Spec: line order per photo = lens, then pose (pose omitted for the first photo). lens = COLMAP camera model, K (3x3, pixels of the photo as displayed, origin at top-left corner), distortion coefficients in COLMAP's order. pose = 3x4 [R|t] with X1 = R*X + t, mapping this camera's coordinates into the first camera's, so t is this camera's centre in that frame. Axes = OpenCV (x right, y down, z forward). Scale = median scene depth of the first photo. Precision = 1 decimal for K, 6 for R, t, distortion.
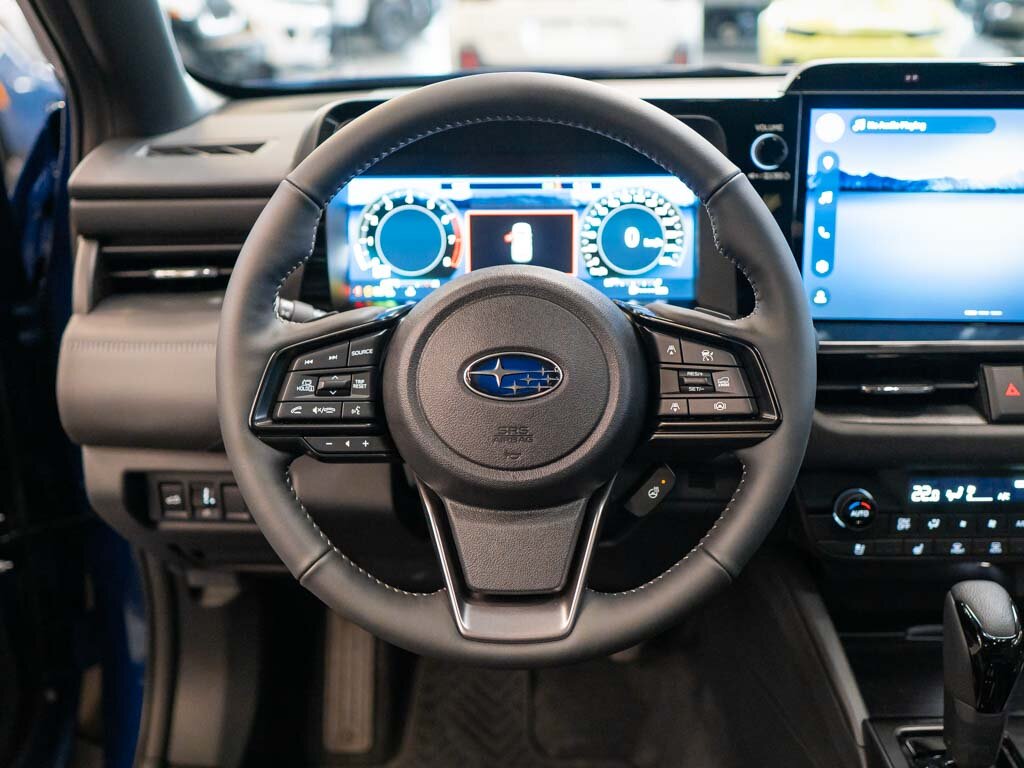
lens RADIAL K [[1101.0, 0, 512.0], [0, 1101.0, 384.0], [0, 0, 1]] dist [-0.007358, 0.001713]
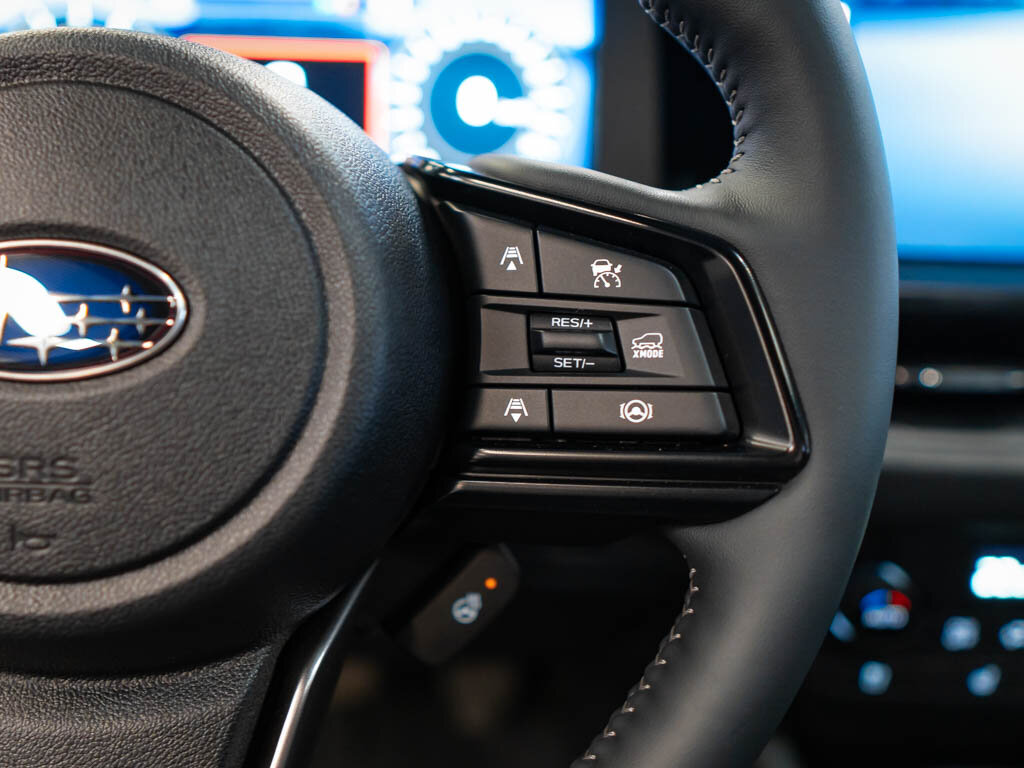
lens RADIAL K [[969.6, 0, 442.9], [0, 969.6, 384.4], [0, 0, 1]] dist [-0.002919, -0.001882]
pose [[0.999428, 0.028018, 0.018920, 0.105948], [-0.028372, 0.999422, 0.018704, 0.006292], [-0.018385, -0.019230, 0.999646, 0.608209]]
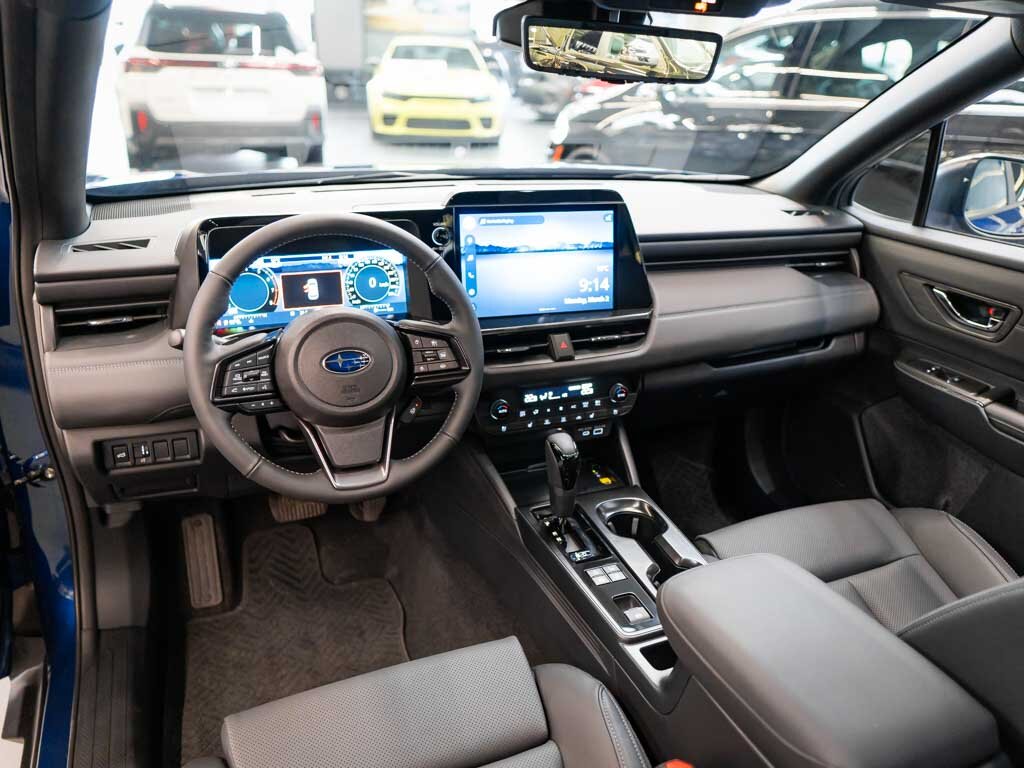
lens RADIAL K [[812.1, 0, 545.5], [0, 812.1, 386.0], [0, 0, 1]] dist [-0.003666, -0.003018]
pose [[0.911661, -0.112275, 0.395309, -0.233822], [0.096391, 0.993540, 0.059888, -0.014845], [-0.399479, -0.016494, 0.916594, -0.482839]]
